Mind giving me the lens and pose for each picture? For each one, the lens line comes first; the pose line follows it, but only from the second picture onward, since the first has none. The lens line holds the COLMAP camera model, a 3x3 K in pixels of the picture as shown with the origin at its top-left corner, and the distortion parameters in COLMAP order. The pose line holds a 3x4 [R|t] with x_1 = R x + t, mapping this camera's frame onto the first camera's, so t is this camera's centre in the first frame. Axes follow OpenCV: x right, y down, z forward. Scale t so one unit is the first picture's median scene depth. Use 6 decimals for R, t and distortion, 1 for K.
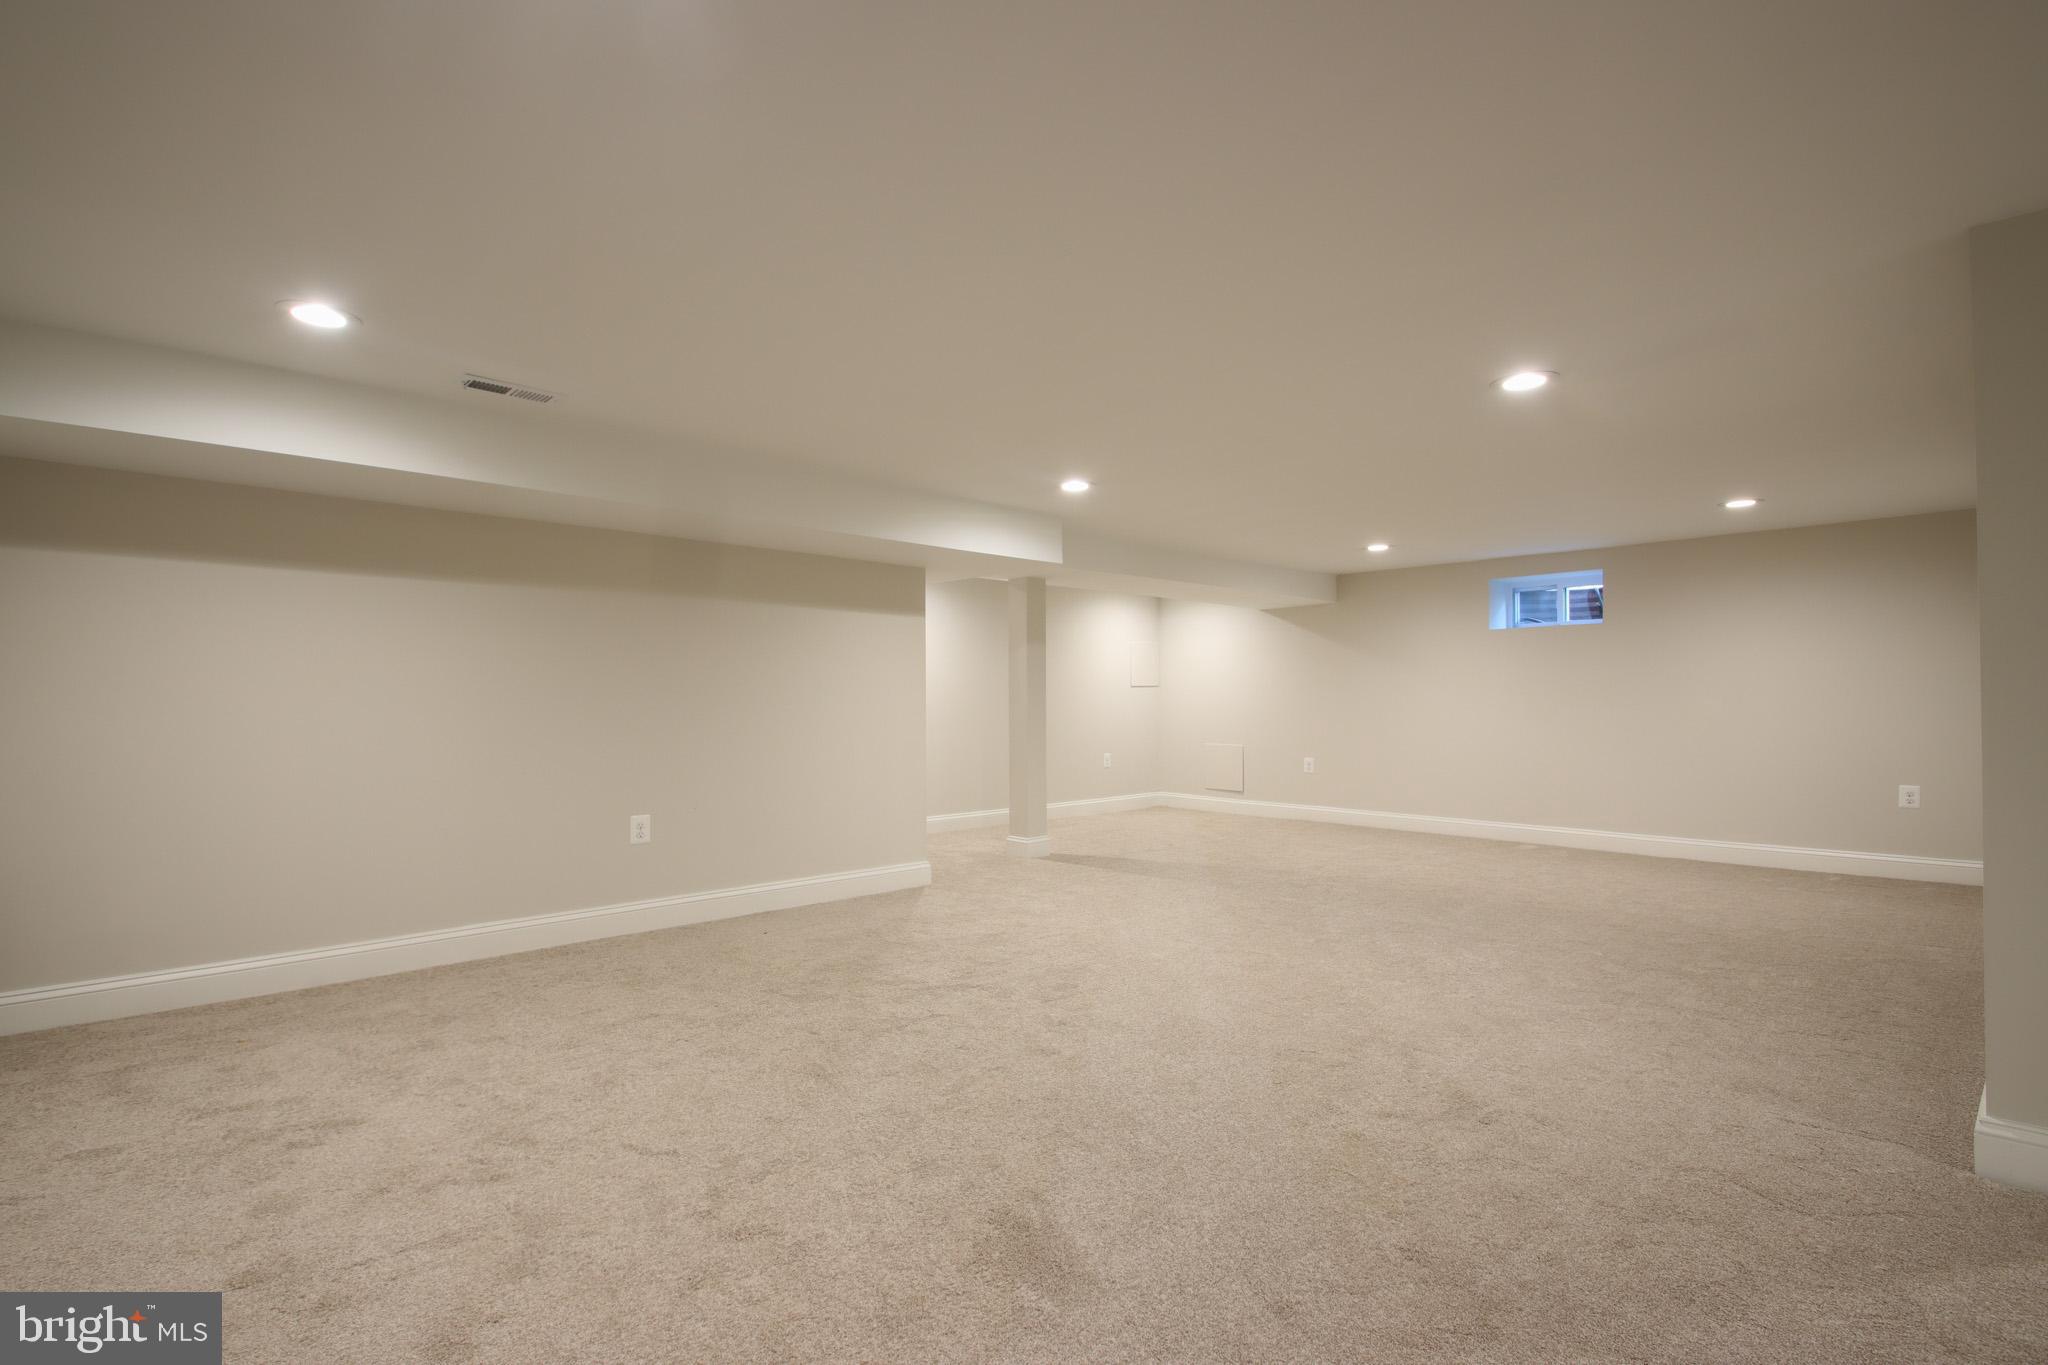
lens RADIAL K [[950.5, 0, 1006.2], [0, 950.5, 688.4], [0, 0, 1]] dist [0.001837, -0.011858]
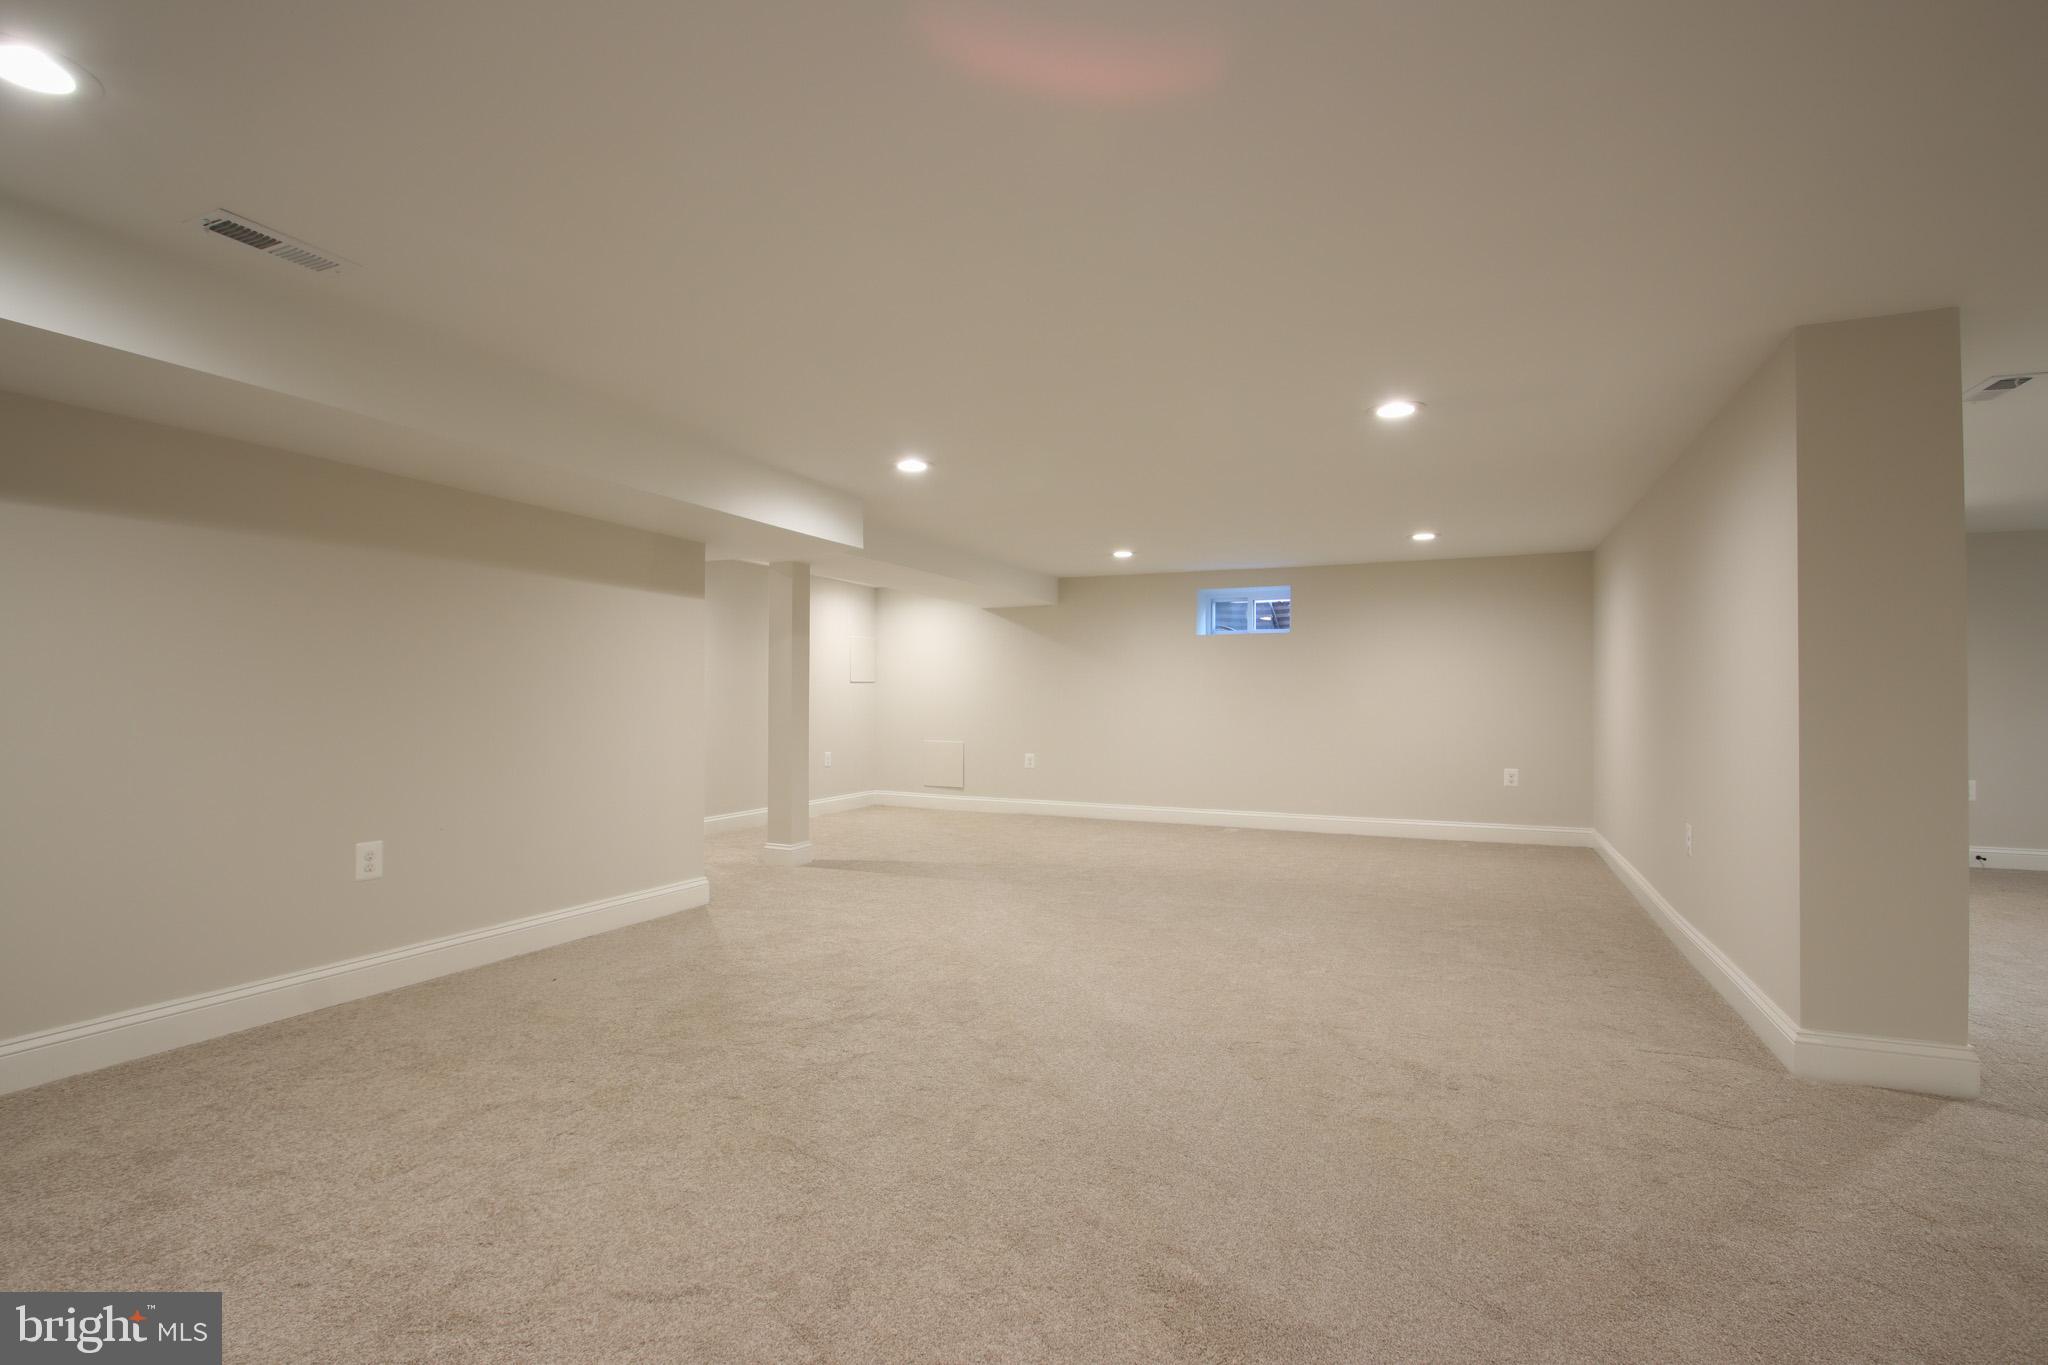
lens RADIAL K [[950.5, 0, 1014.7], [0, 950.5, 693.2], [0, 0, 1]] dist [0.001837, -0.011858]
pose [[0.924155, 0.009657, 0.381895, -0.190309], [-0.012846, 0.999901, 0.005800, 0.003448], [-0.381801, -0.010266, 0.924187, 0.098890]]
